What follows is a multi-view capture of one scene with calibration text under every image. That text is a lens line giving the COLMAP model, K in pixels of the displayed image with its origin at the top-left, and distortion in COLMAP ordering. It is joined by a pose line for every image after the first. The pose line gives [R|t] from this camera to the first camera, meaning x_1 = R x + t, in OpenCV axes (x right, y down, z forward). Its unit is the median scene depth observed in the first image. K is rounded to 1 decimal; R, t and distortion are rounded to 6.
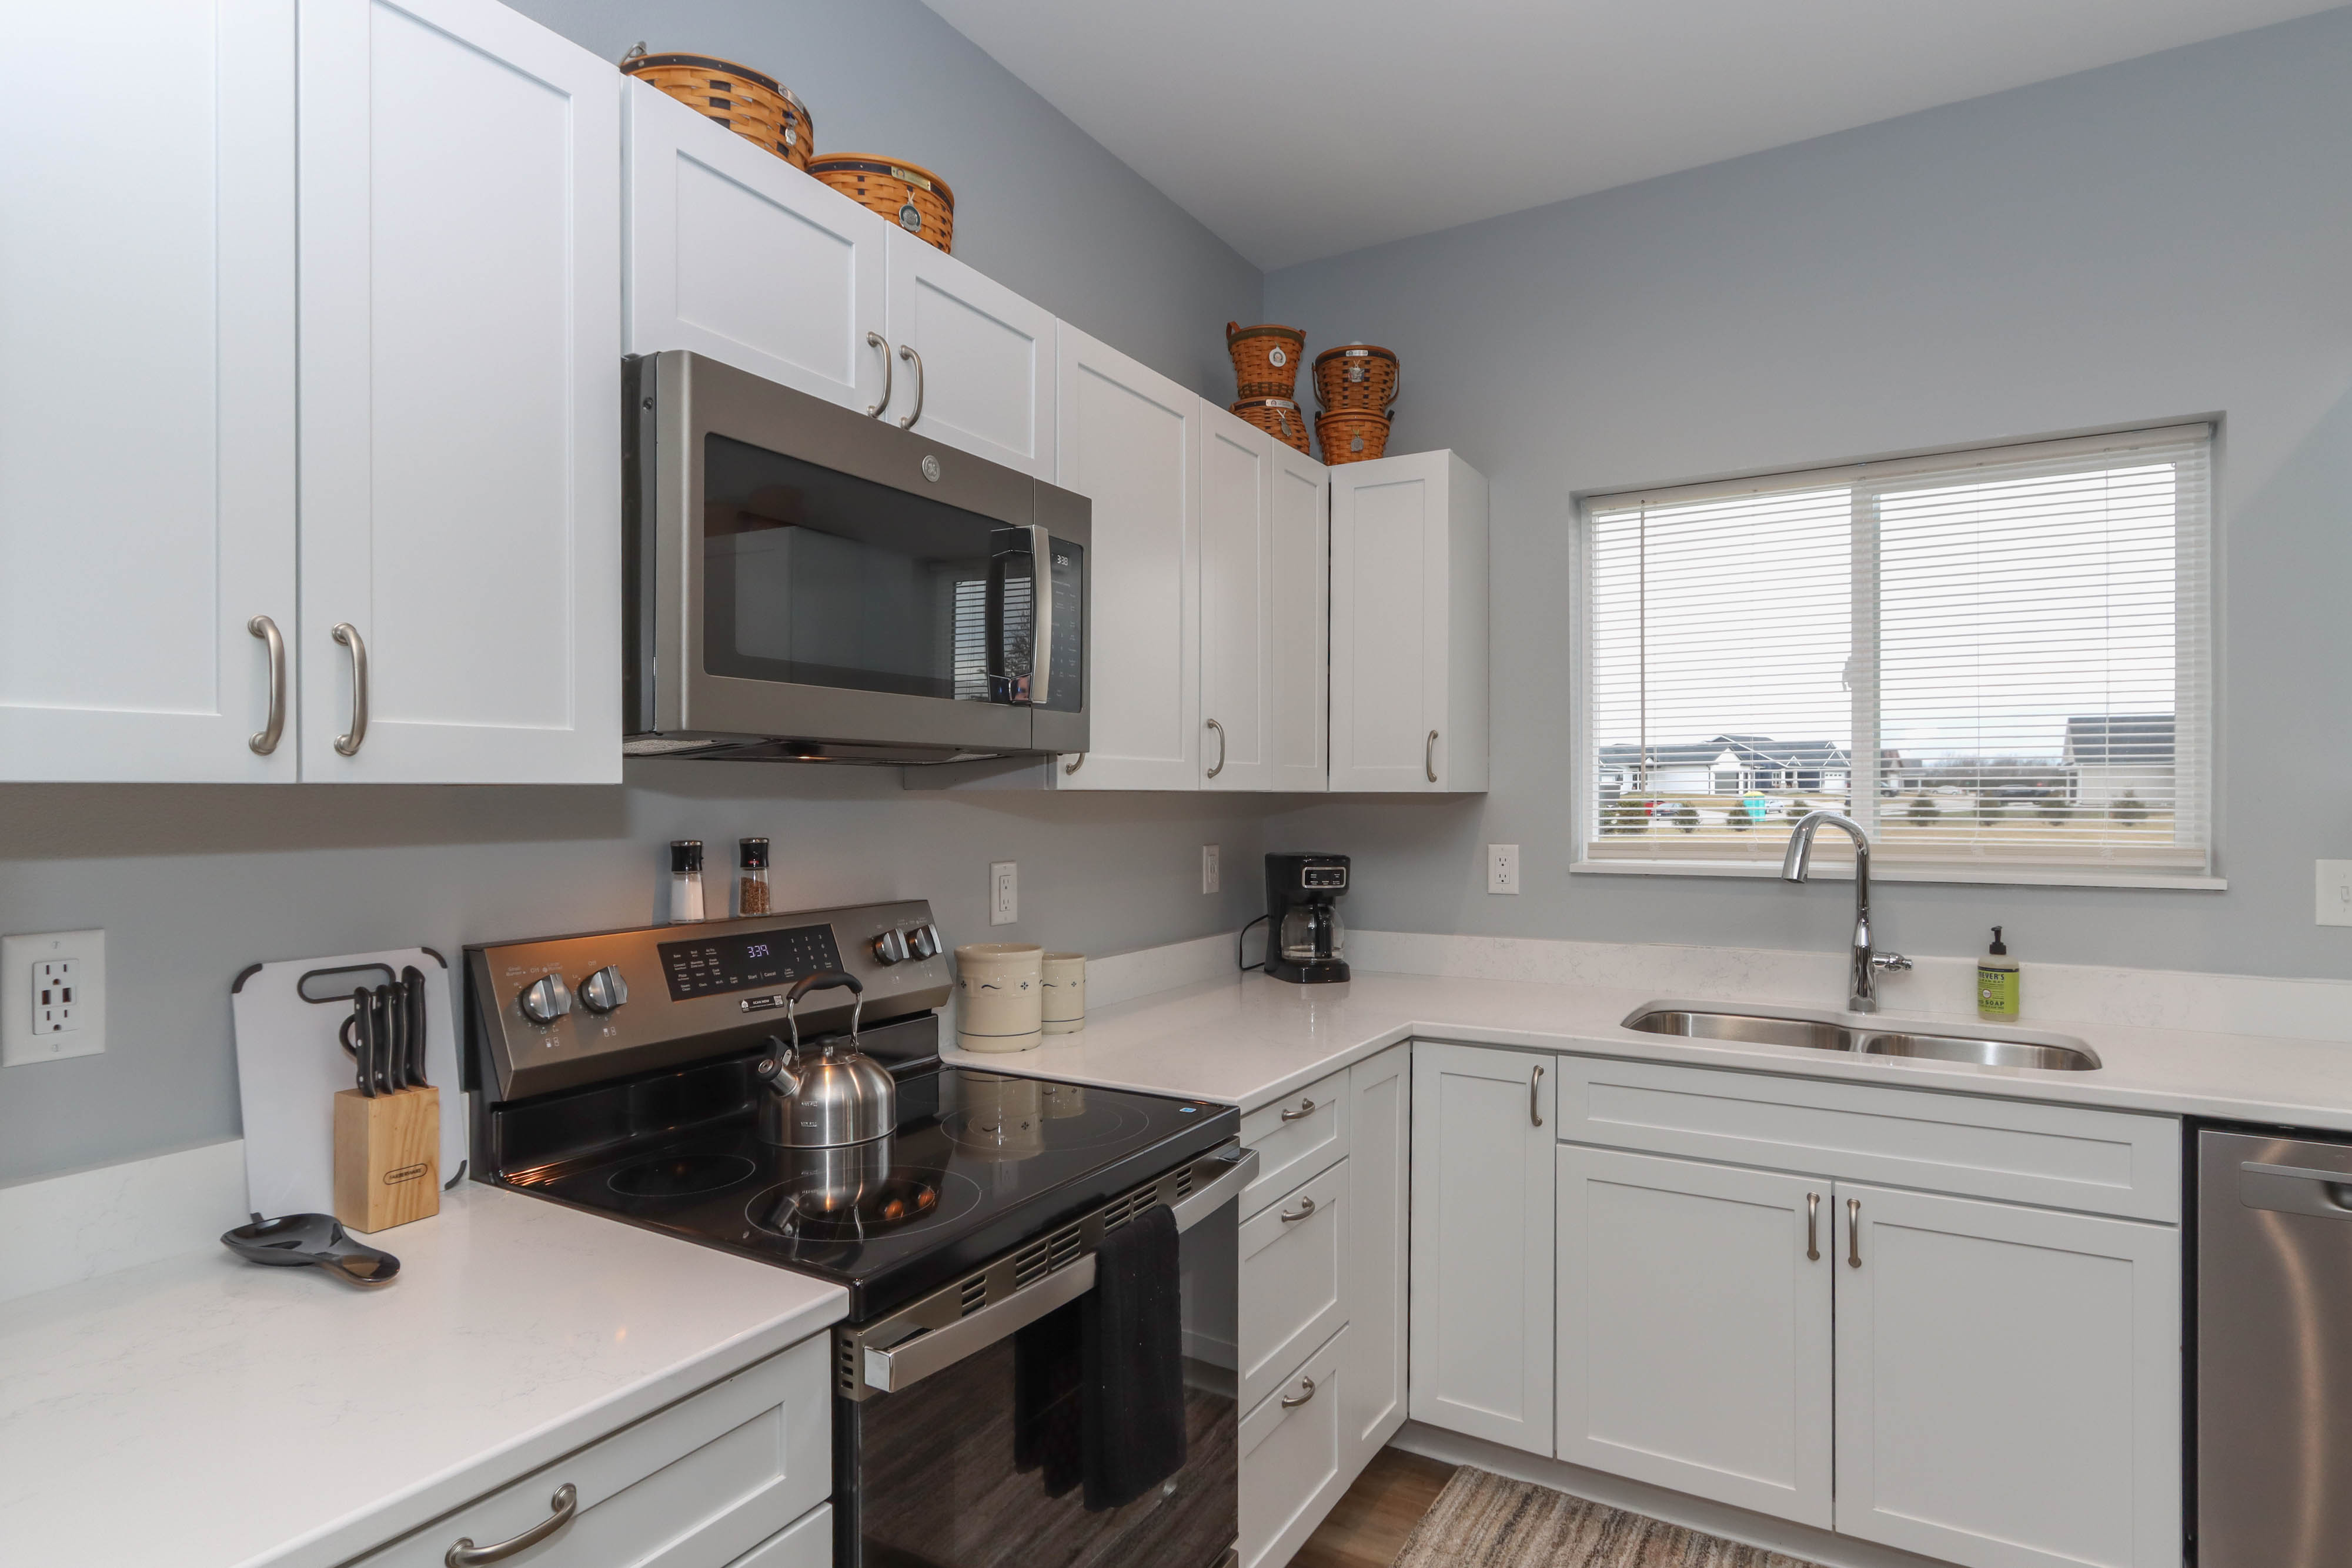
lens RADIAL K [[1251.8, 0, 1176.0], [0, 1251.8, 784.0], [0, 0, 1]] dist [-0.000395, 0.000076]
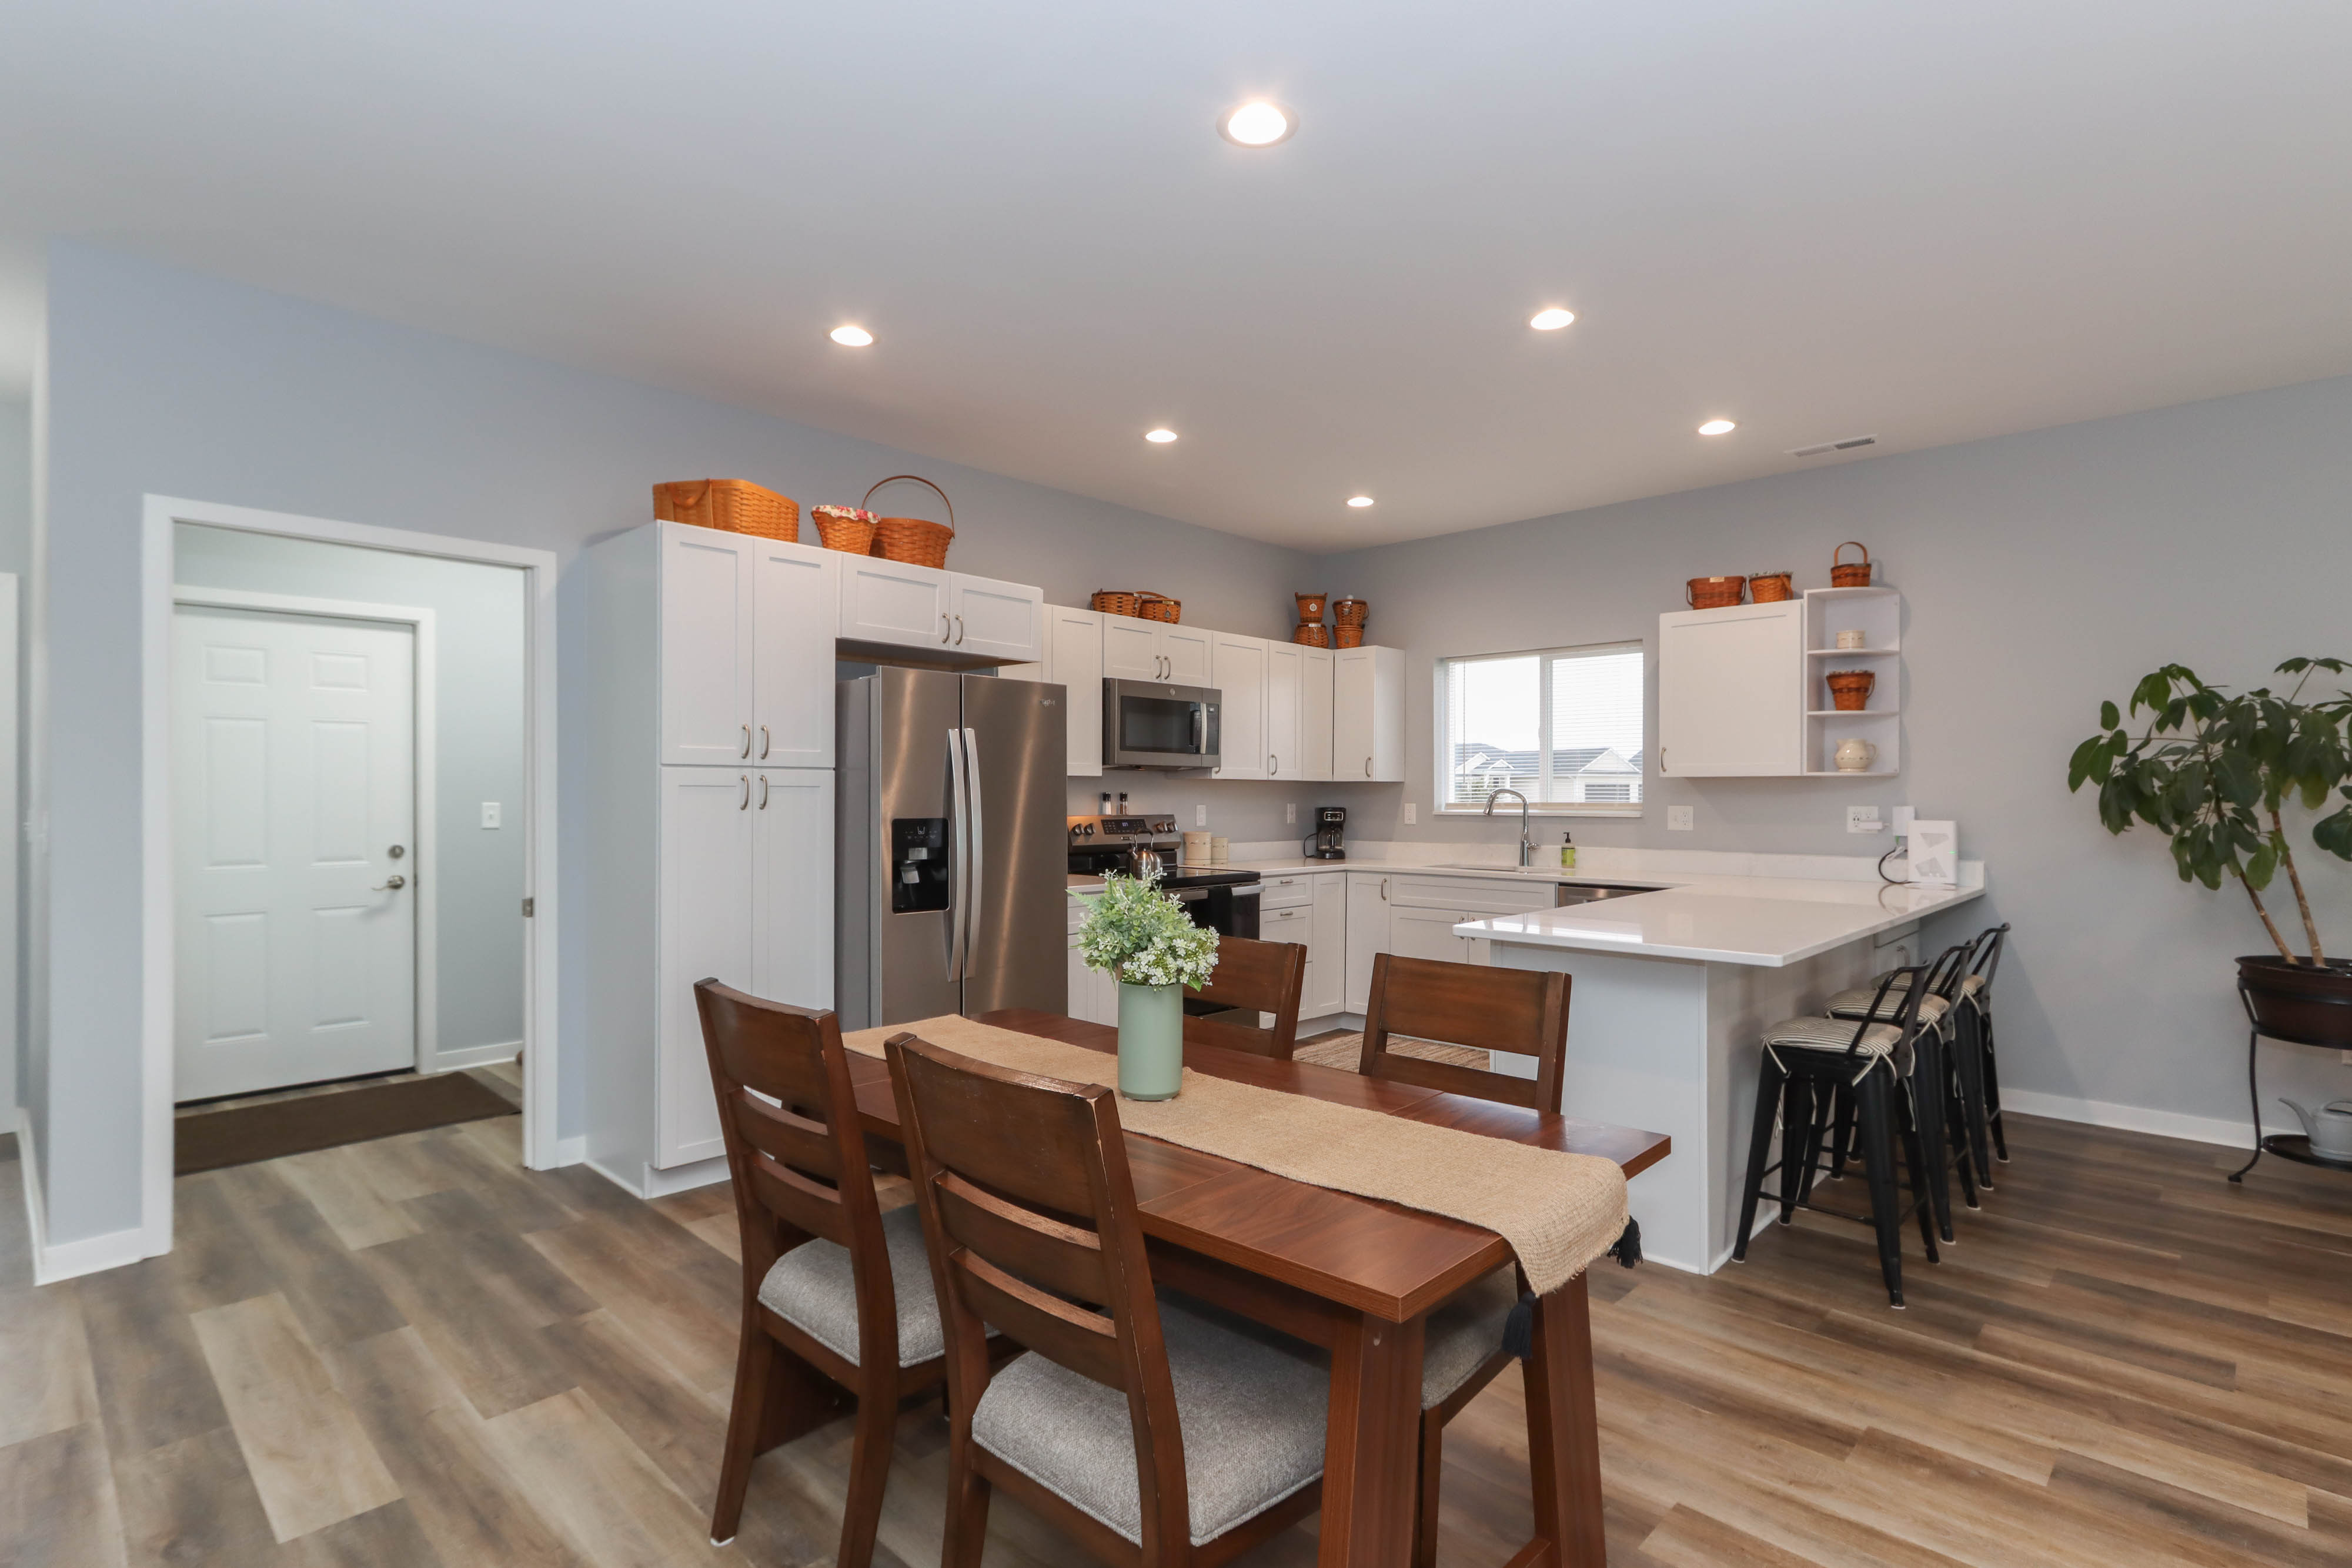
lens RADIAL K [[1143.4, 0, 1176.0], [0, 1143.4, 784.0], [0, 0, 1]] dist [-0.002331, -0.000212]
pose [[0.977513, 0.005664, -0.210798, 0.369691], [-0.005086, 0.999982, 0.003283, 0.007774], [0.210813, -0.002137, 0.977524, -1.617578]]
